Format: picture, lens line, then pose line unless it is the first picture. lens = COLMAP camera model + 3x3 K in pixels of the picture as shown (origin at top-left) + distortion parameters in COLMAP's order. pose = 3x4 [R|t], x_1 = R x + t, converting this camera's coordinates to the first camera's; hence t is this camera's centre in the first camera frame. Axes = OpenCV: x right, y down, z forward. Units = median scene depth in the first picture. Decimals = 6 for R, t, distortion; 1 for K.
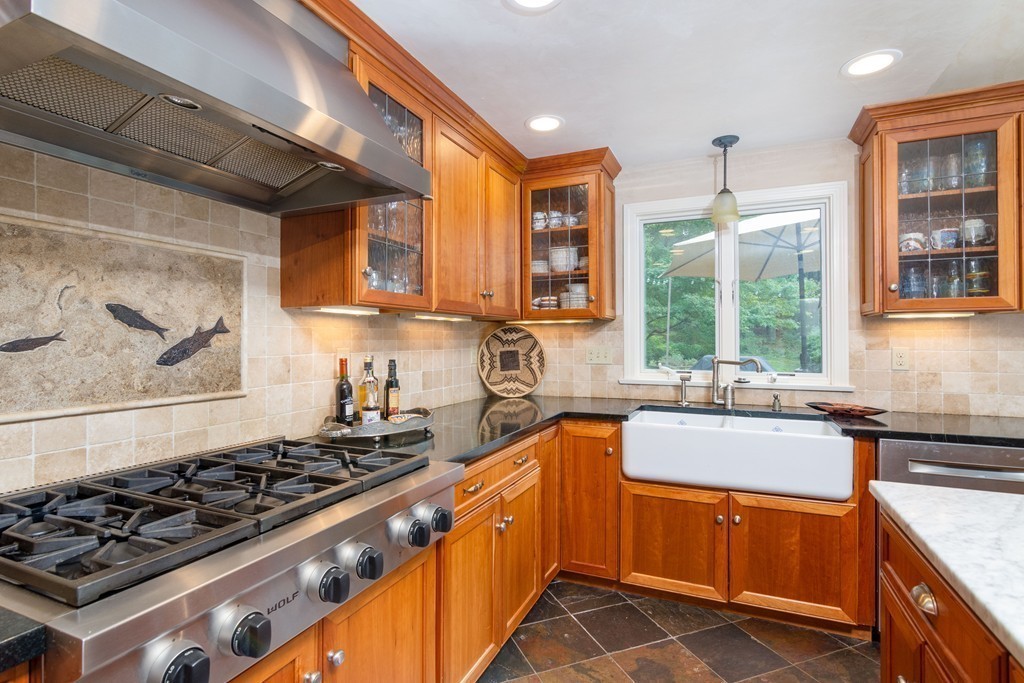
lens RADIAL K [[492.4, 0, 528.9], [0, 492.4, 334.7], [0, 0, 1]] dist [0.001329, 0.000095]
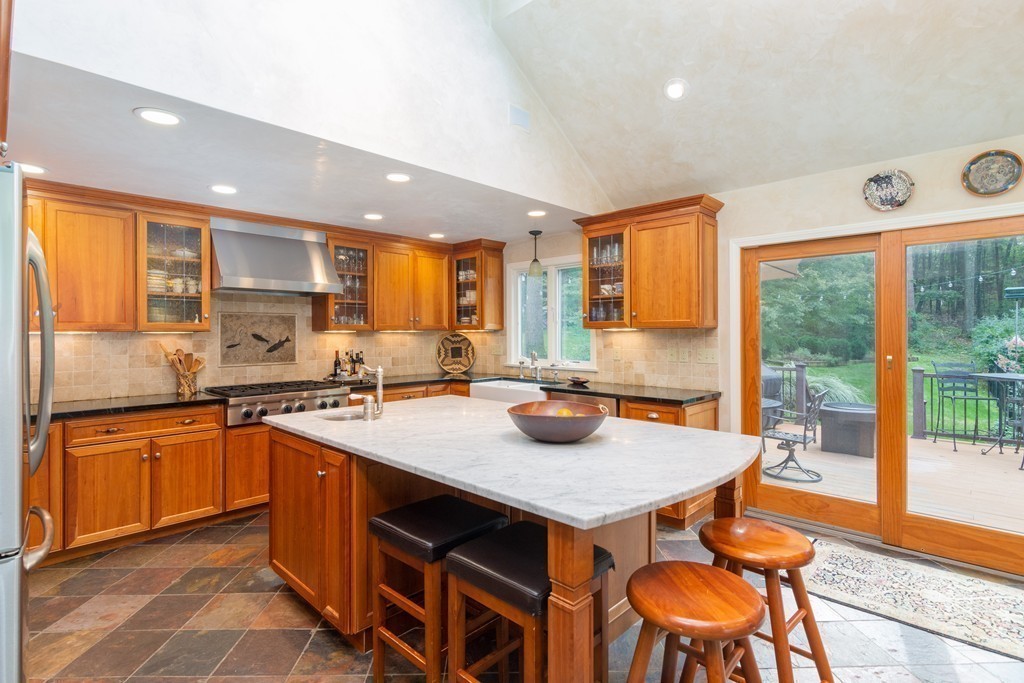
lens RADIAL K [[492.4, 0, 515.8], [0, 492.4, 330.8], [0, 0, 1]] dist [0.001329, 0.000095]
pose [[0.937441, -0.005281, -0.348103, 0.959879], [0.007884, 0.999951, 0.006063, -0.042934], [0.348054, -0.008428, 0.937437, -0.731144]]
